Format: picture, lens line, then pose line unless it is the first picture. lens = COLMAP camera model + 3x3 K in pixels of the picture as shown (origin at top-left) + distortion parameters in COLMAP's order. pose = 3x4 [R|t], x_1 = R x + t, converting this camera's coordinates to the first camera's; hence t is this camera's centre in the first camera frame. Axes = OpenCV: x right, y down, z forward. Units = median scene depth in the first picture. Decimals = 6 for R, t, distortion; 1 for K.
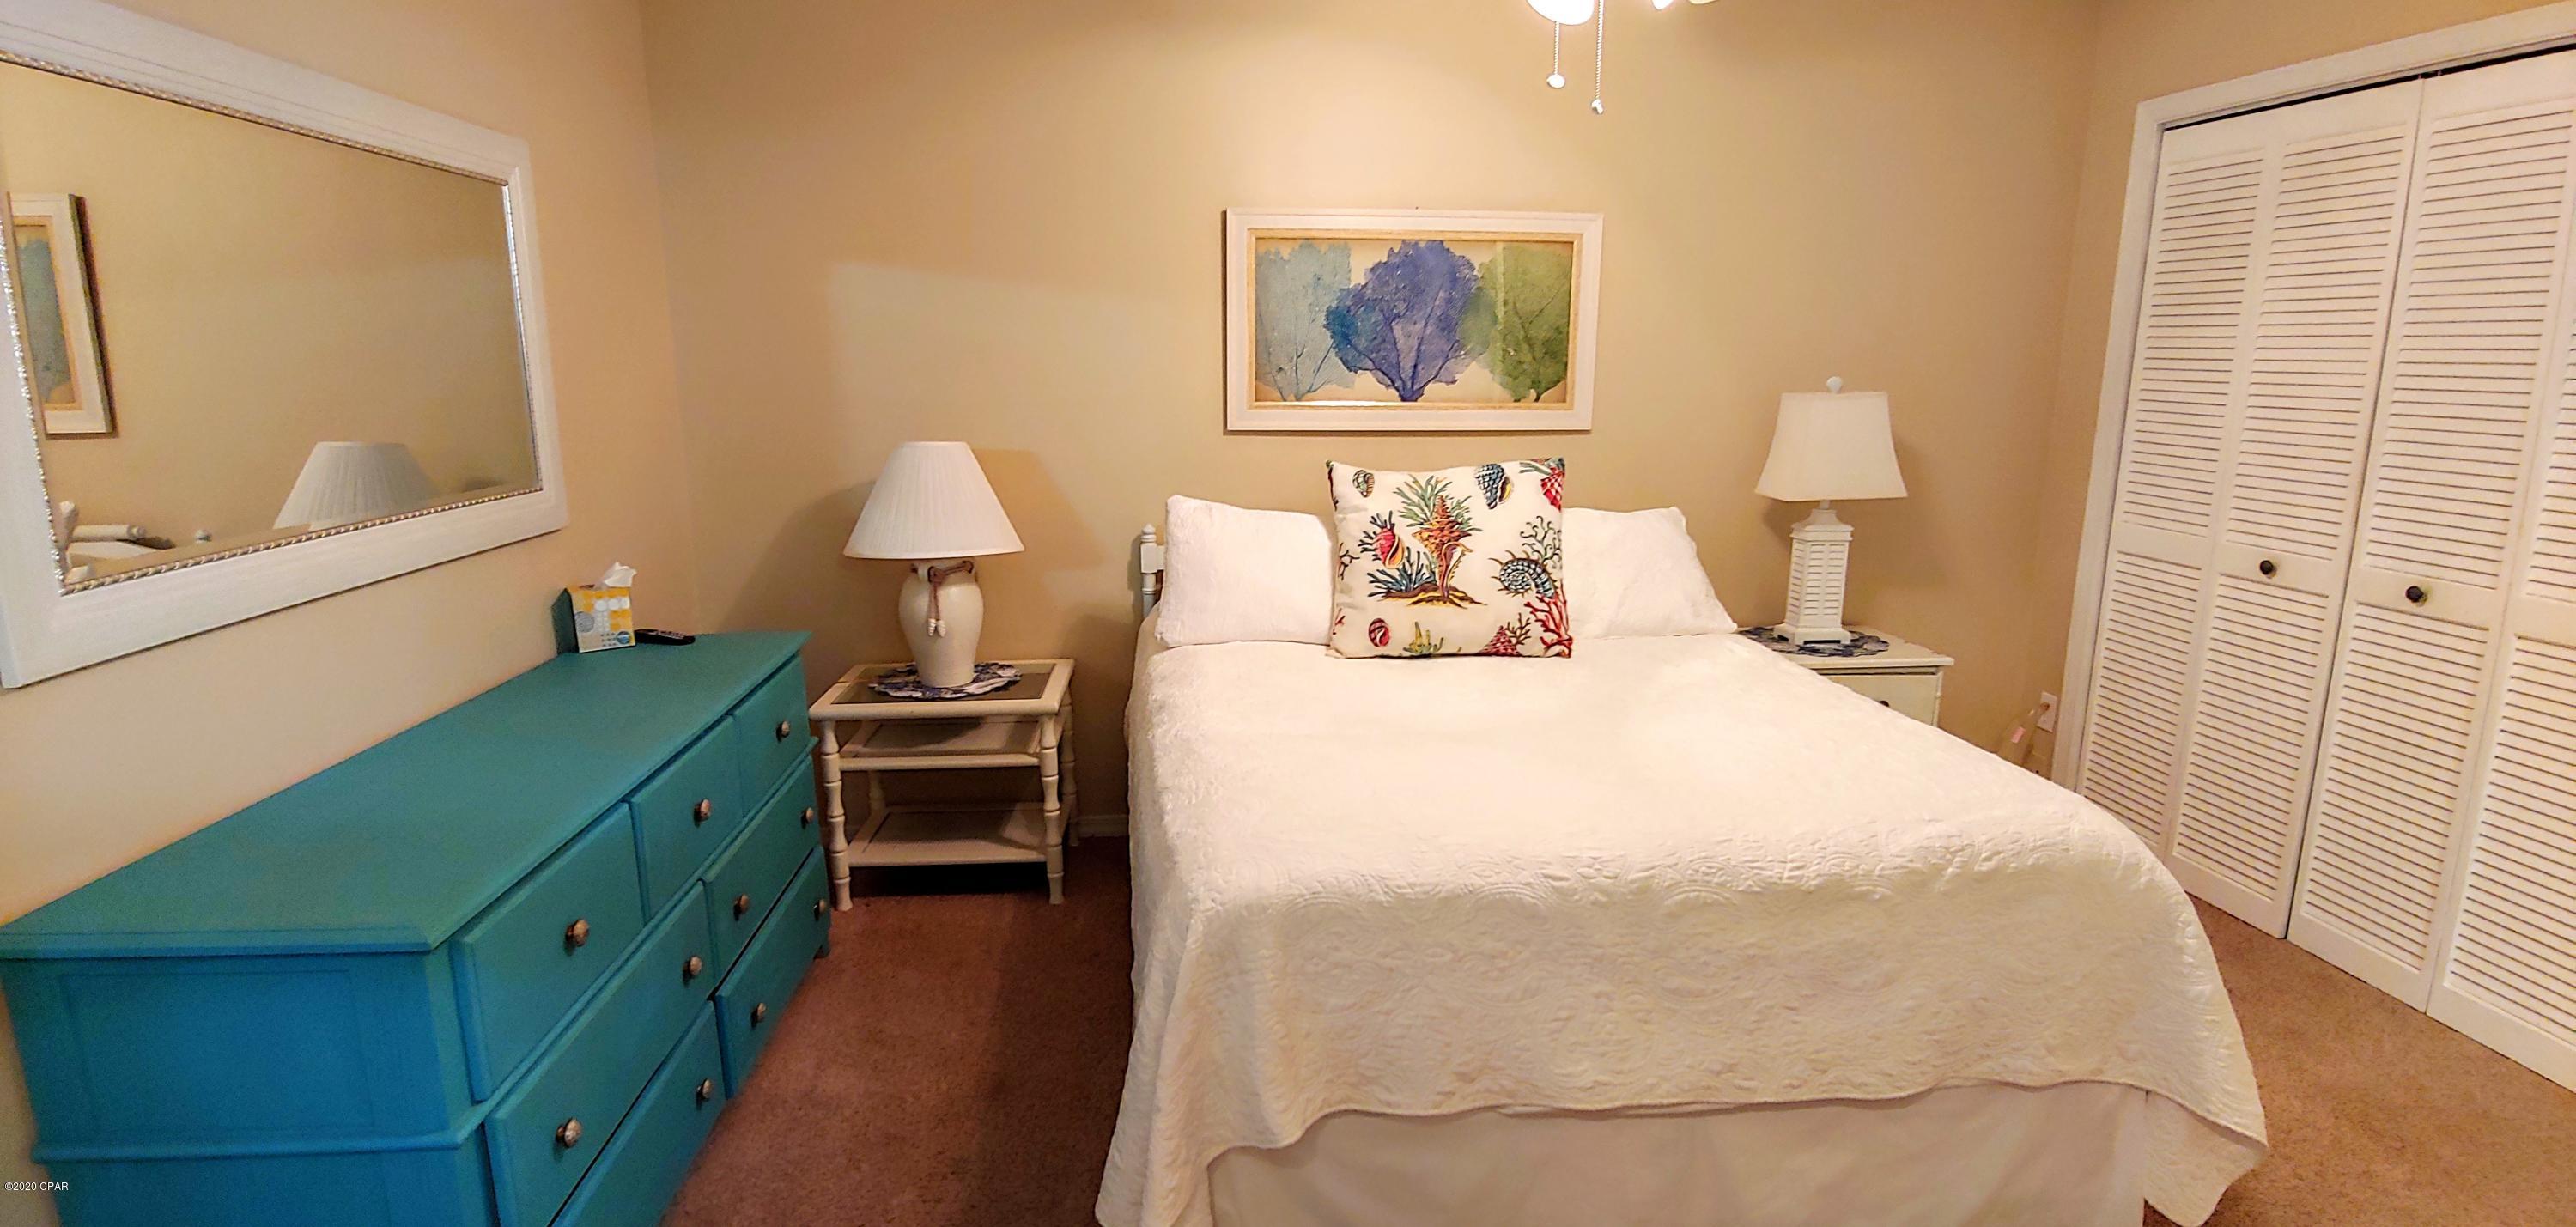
lens RADIAL K [[1292.2, 0, 1299.2], [0, 1292.2, 613.3], [0, 0, 1]] dist [-0.012375, -0.002734]
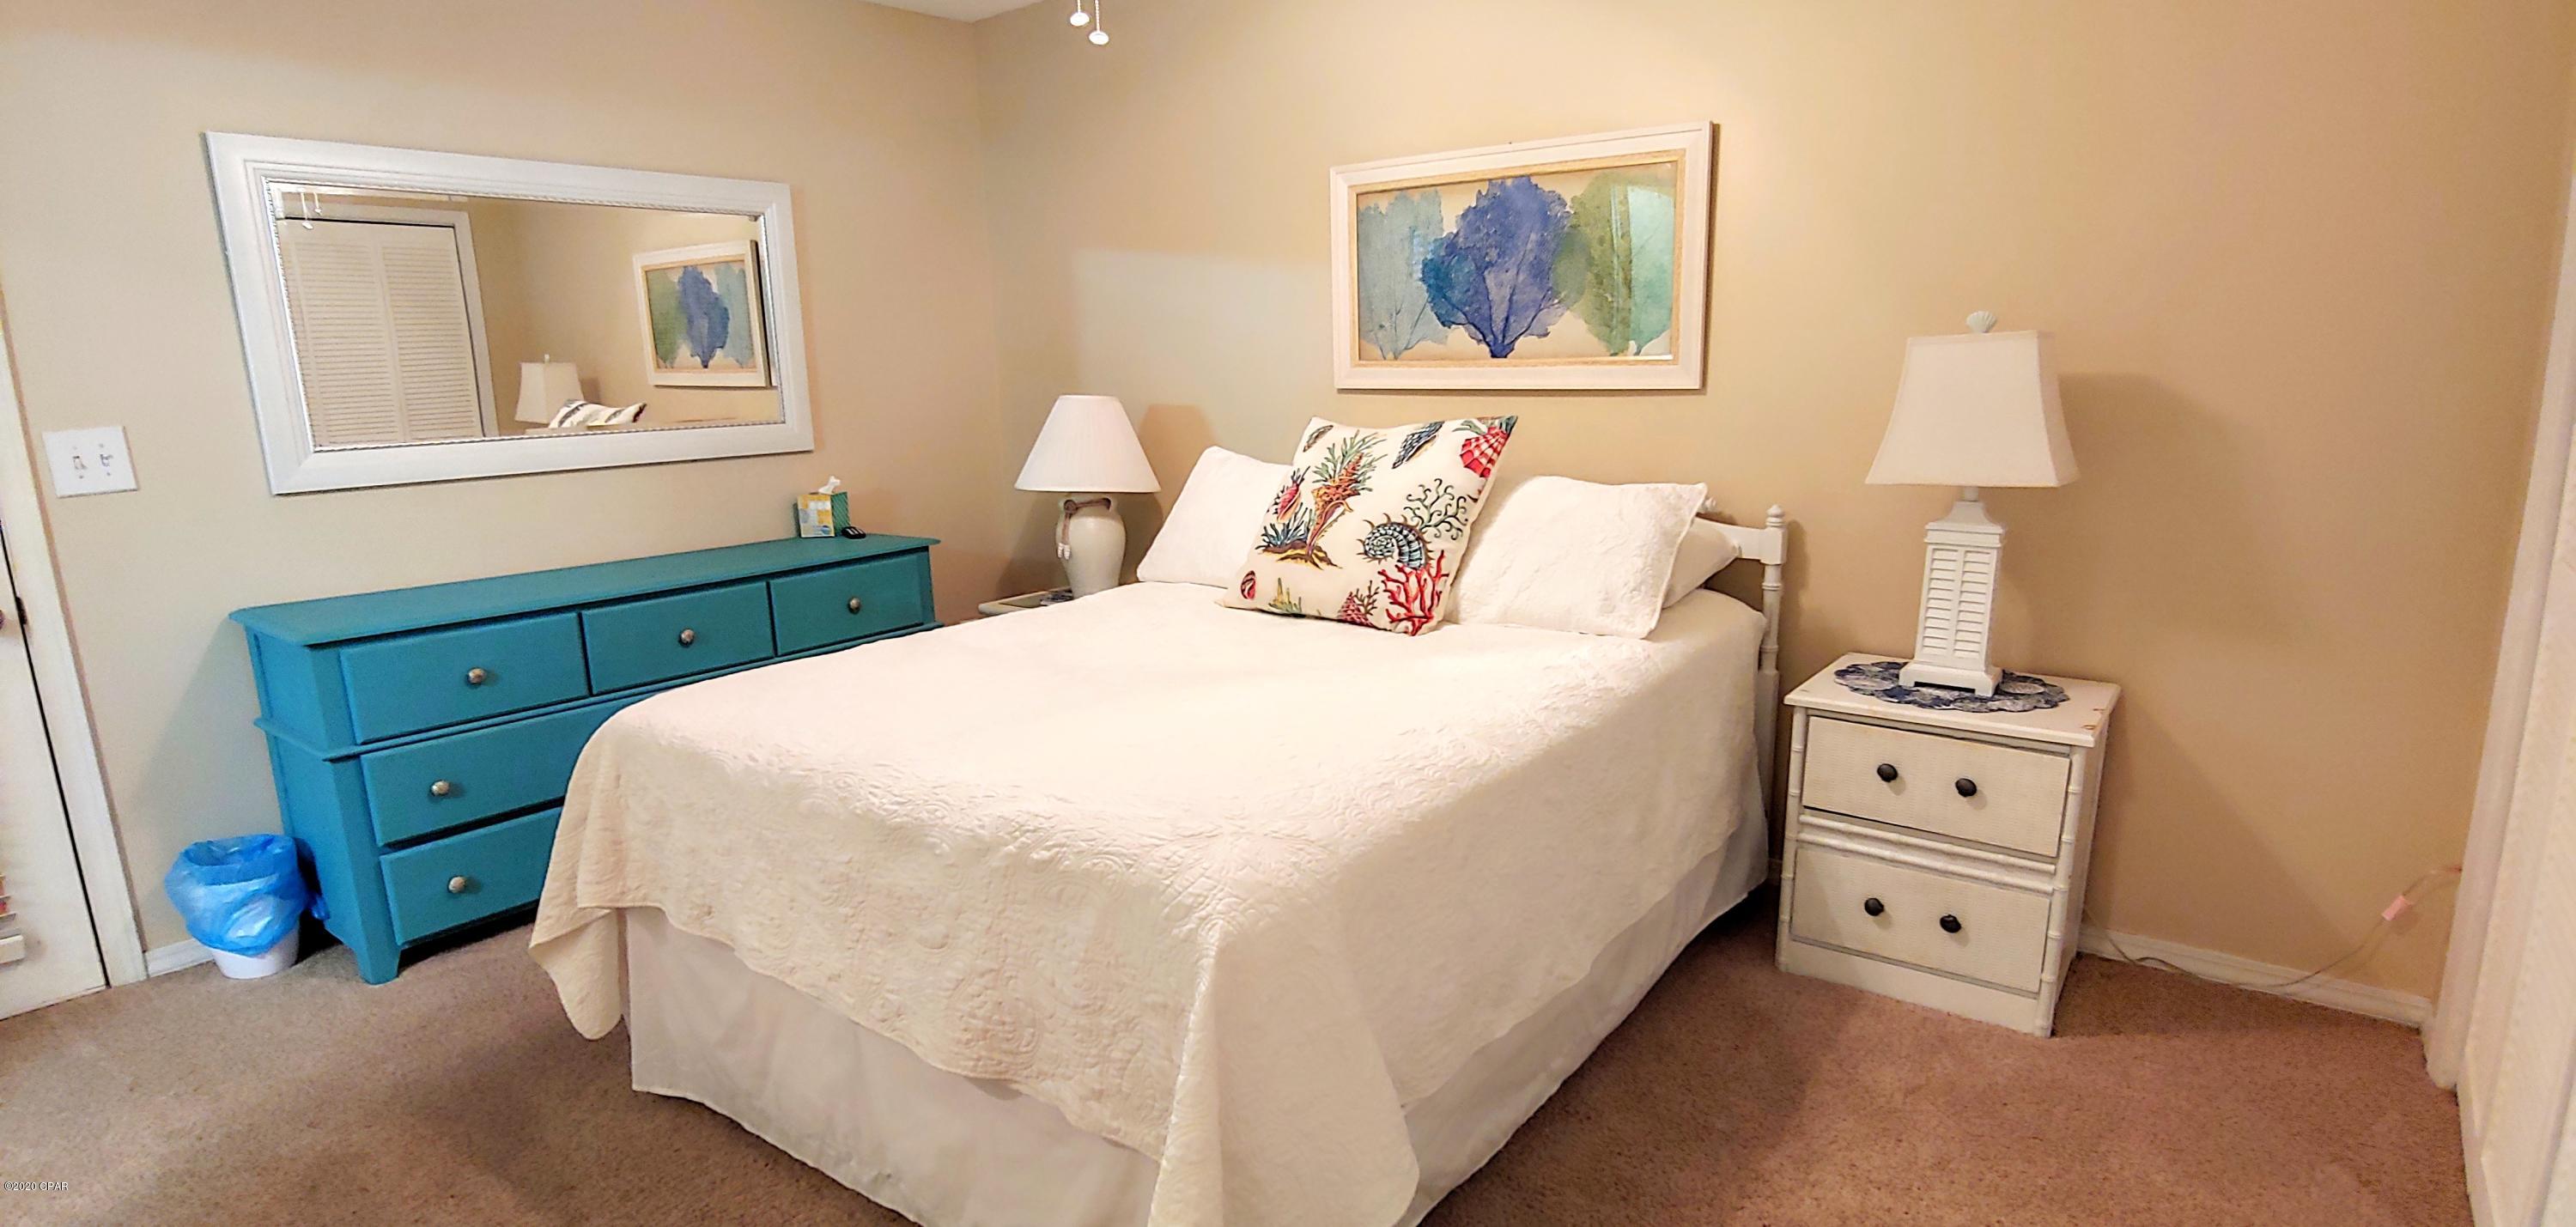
lens RADIAL K [[1292.2, 0, 1302.6], [0, 1292.2, 626.9], [0, 0, 1]] dist [-0.012375, -0.002734]
pose [[0.730604, 0.123311, -0.671574, 0.638260], [-0.109616, 0.991982, 0.062891, -0.016822], [0.673945, 0.027667, 0.738263, 0.240213]]
